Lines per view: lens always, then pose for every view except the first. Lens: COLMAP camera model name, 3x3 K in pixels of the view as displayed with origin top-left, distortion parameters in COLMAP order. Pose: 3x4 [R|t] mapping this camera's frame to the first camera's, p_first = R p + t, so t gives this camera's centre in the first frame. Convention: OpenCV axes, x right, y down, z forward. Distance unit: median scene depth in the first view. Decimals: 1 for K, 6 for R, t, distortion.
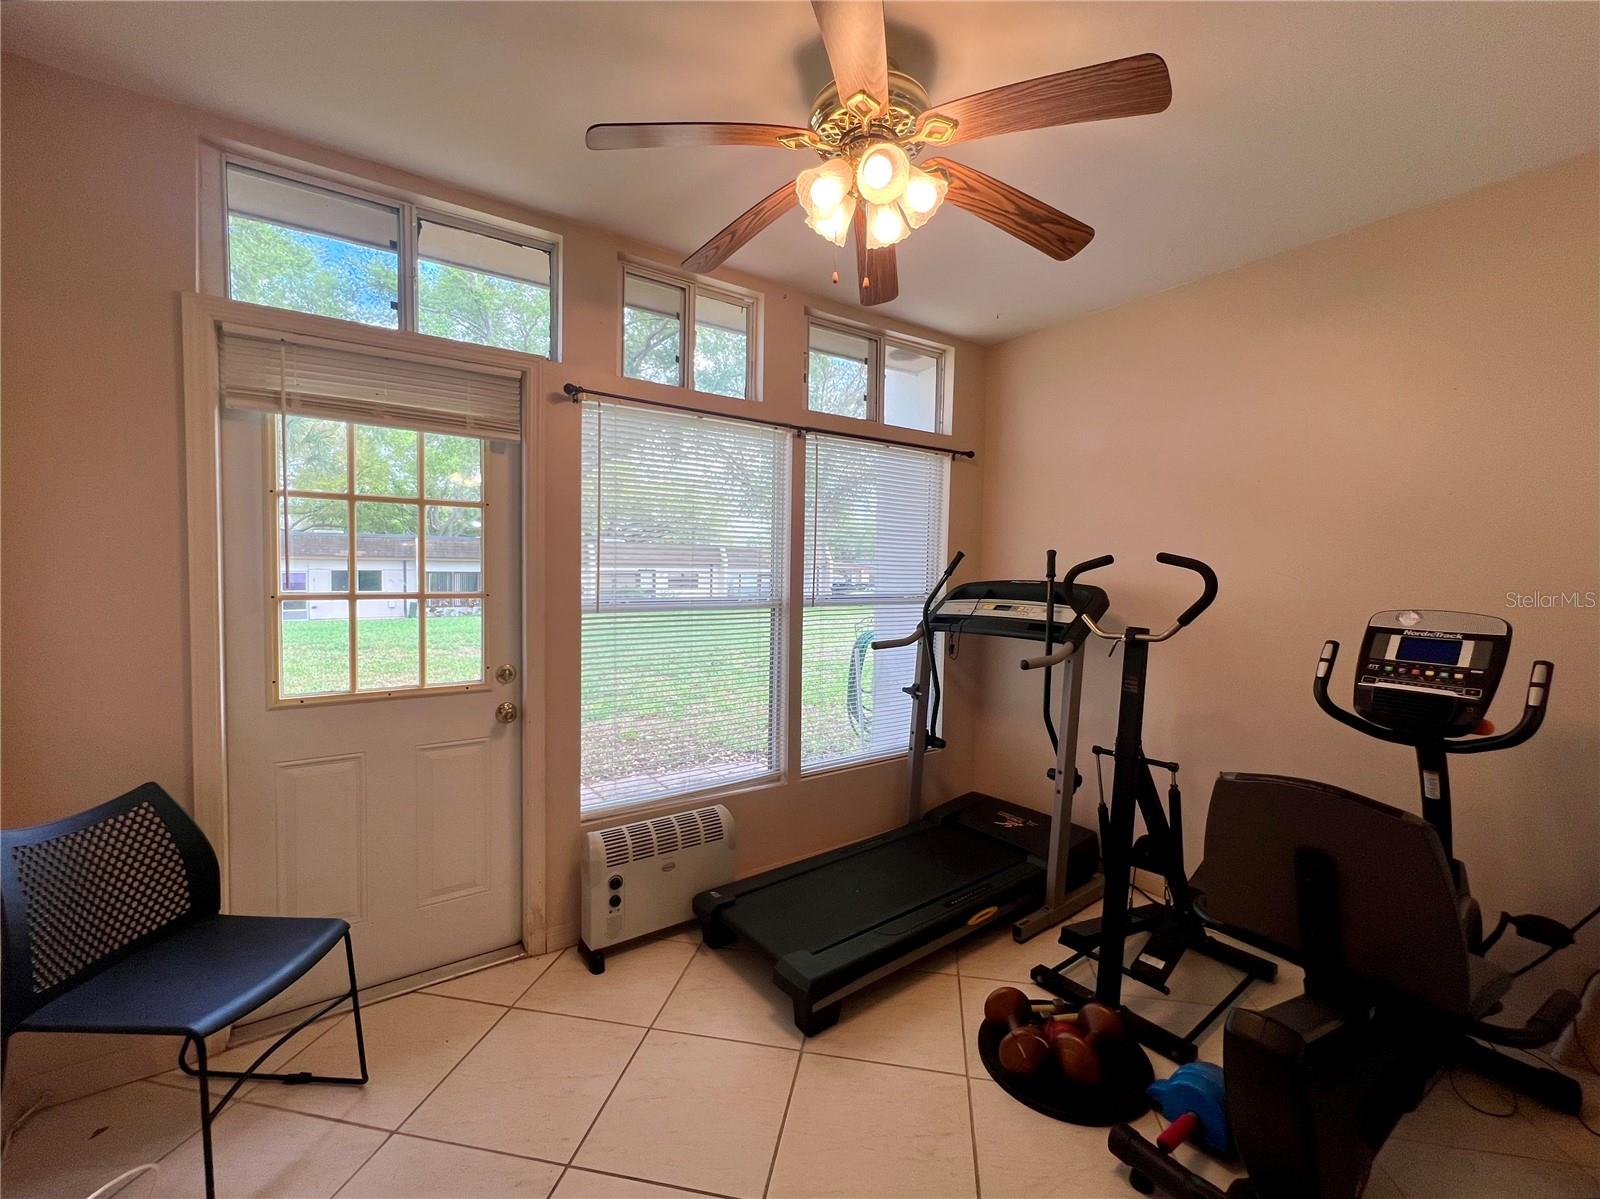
lens RADIAL K [[677.5, 0, 807.1], [0, 677.5, 597.2], [0, 0, 1]] dist [-0.002700, -0.000104]
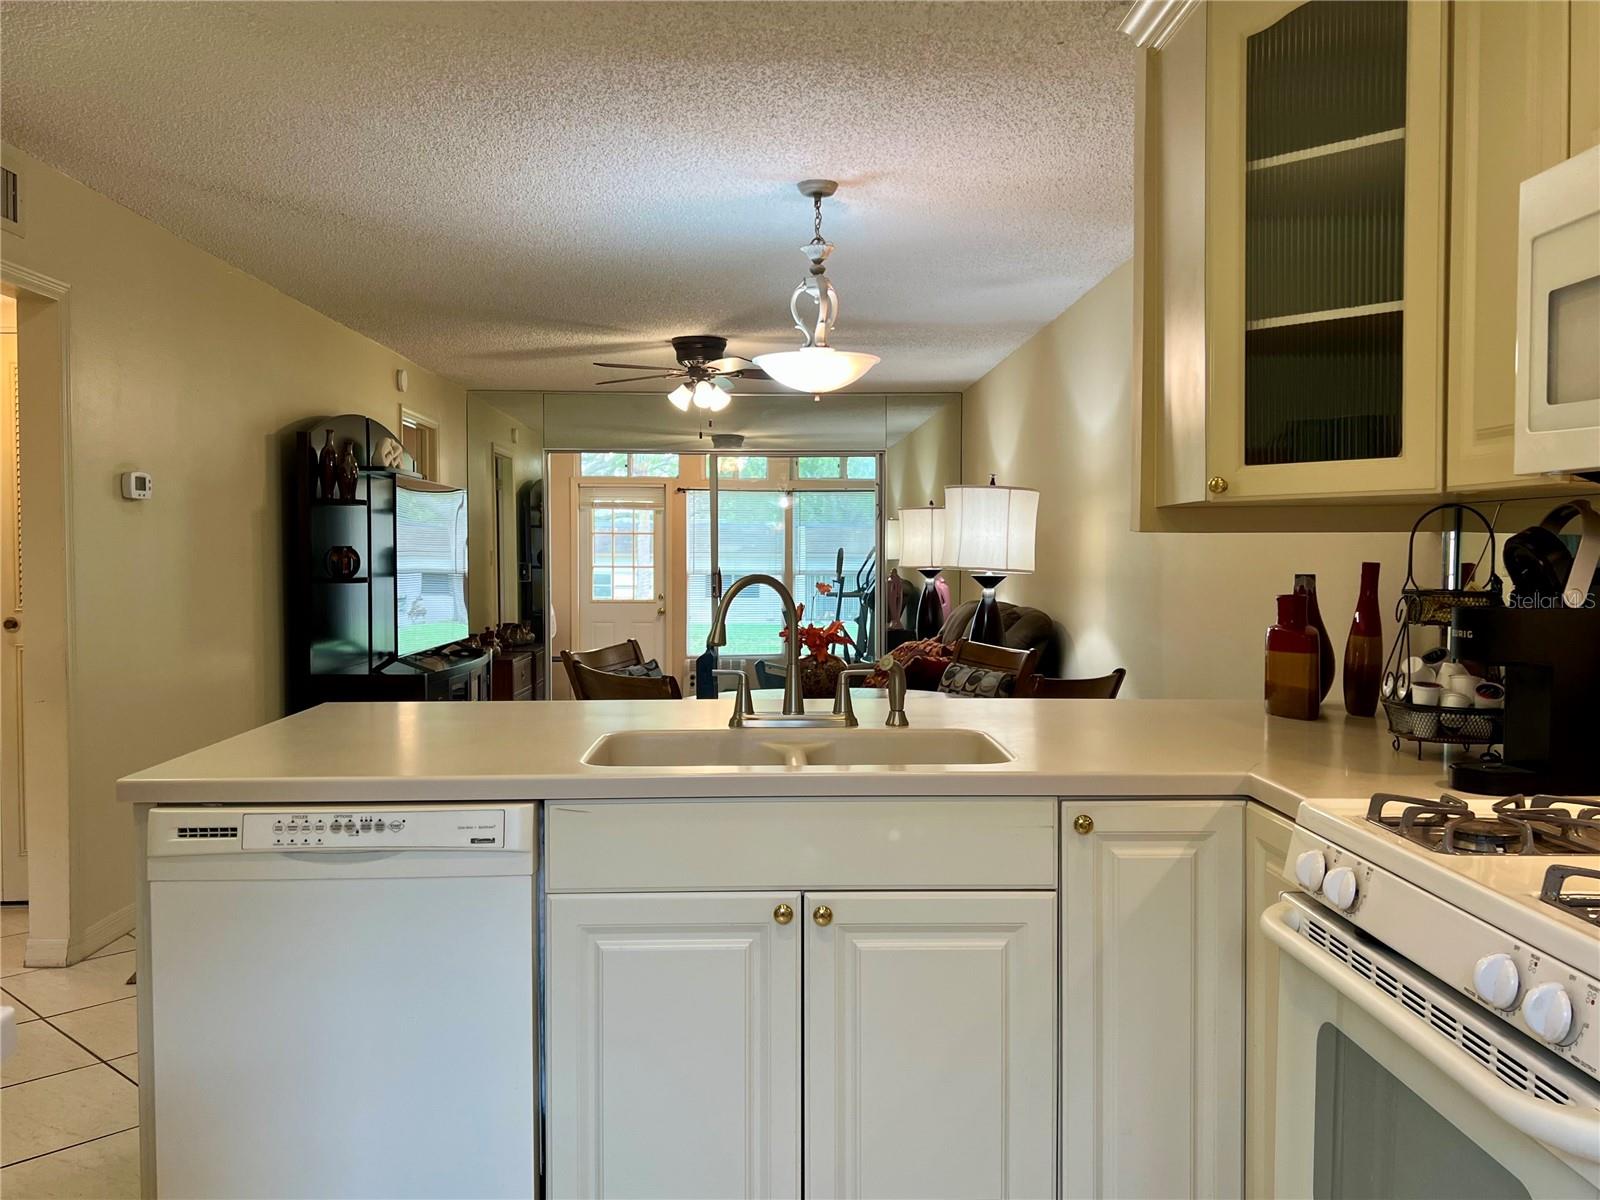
lens RADIAL K [[1222.6, 0, 805.0], [0, 1222.6, 597.0], [0, 0, 1]] dist [0.018020, 0.002554]
pose [[0.859443, 0.001182, -0.511231, 2.529948], [-0.016320, 0.999551, -0.025124, 0.230211], [0.510971, 0.029936, 0.859076, -2.871835]]
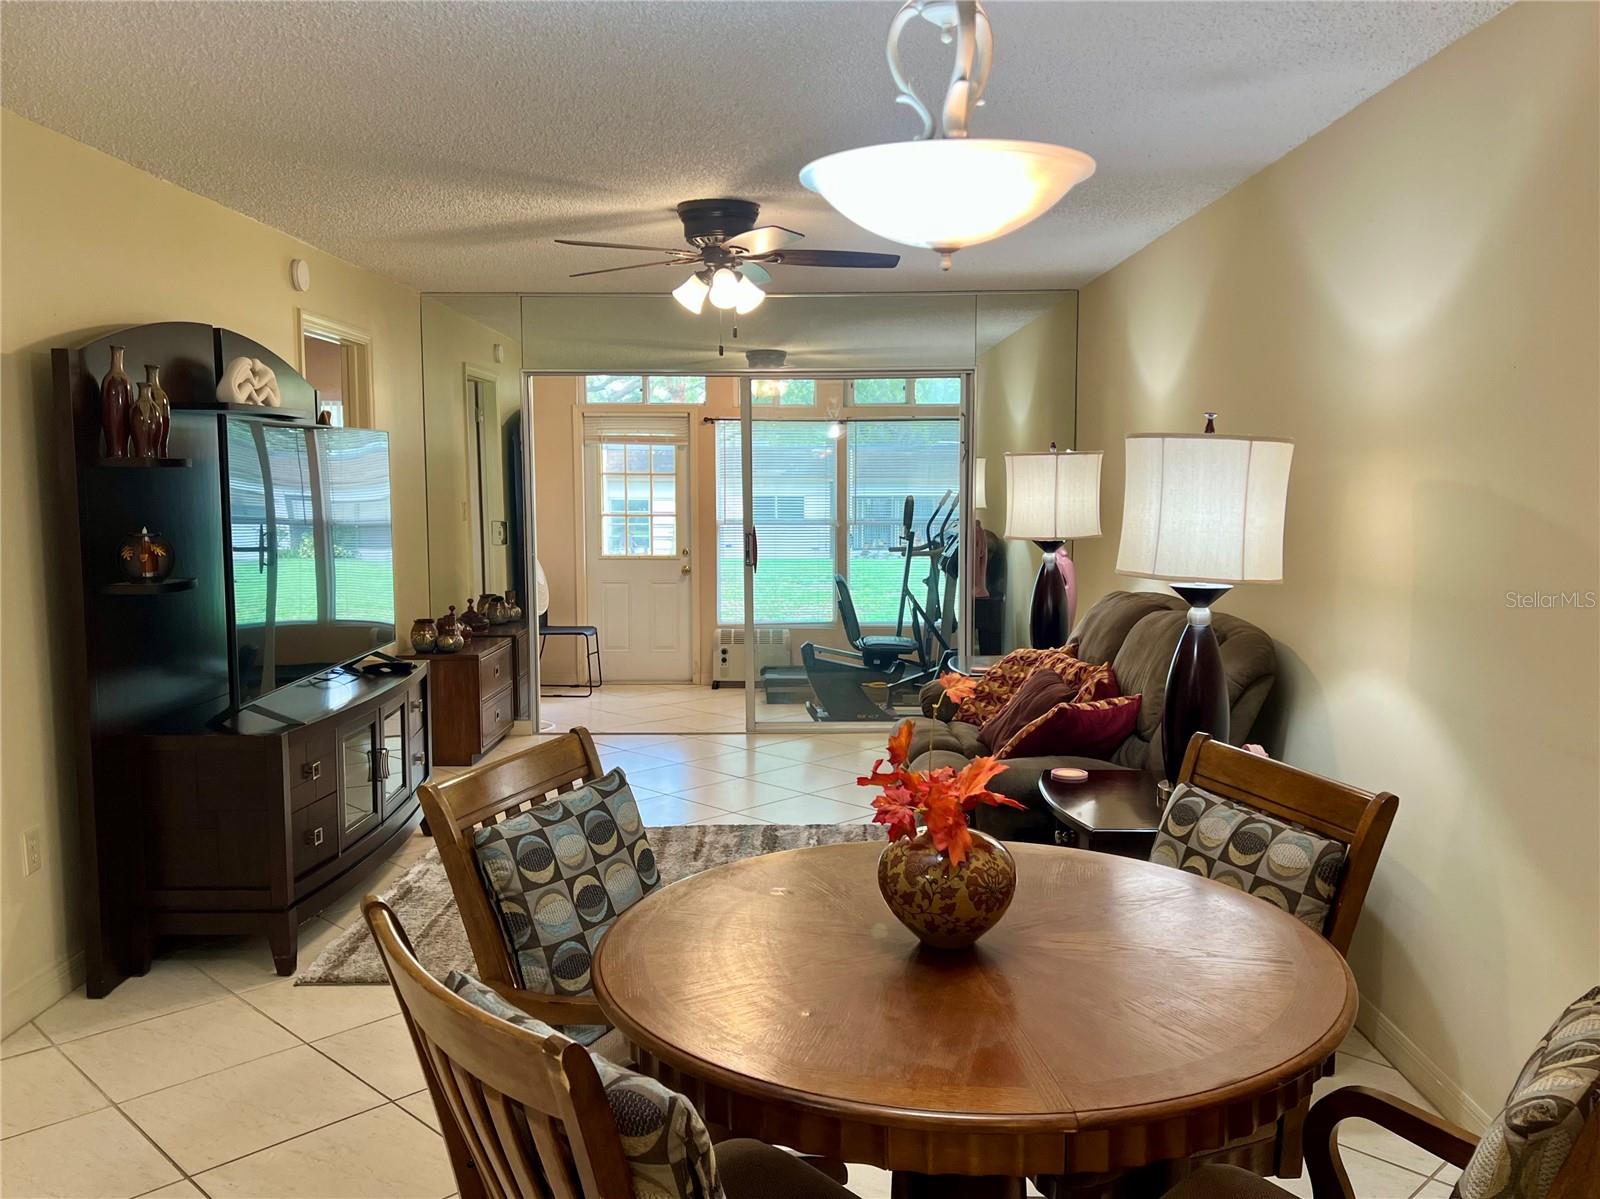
lens RADIAL K [[1222.6, 0, 790.1], [0, 1222.6, 591.2], [0, 0, 1]] dist [0.018020, 0.002554]
pose [[0.833998, 0.033445, -0.550752, 2.020850], [-0.015232, 0.999176, 0.037612, 0.088733], [0.551557, -0.022979, 0.833821, -2.103672]]
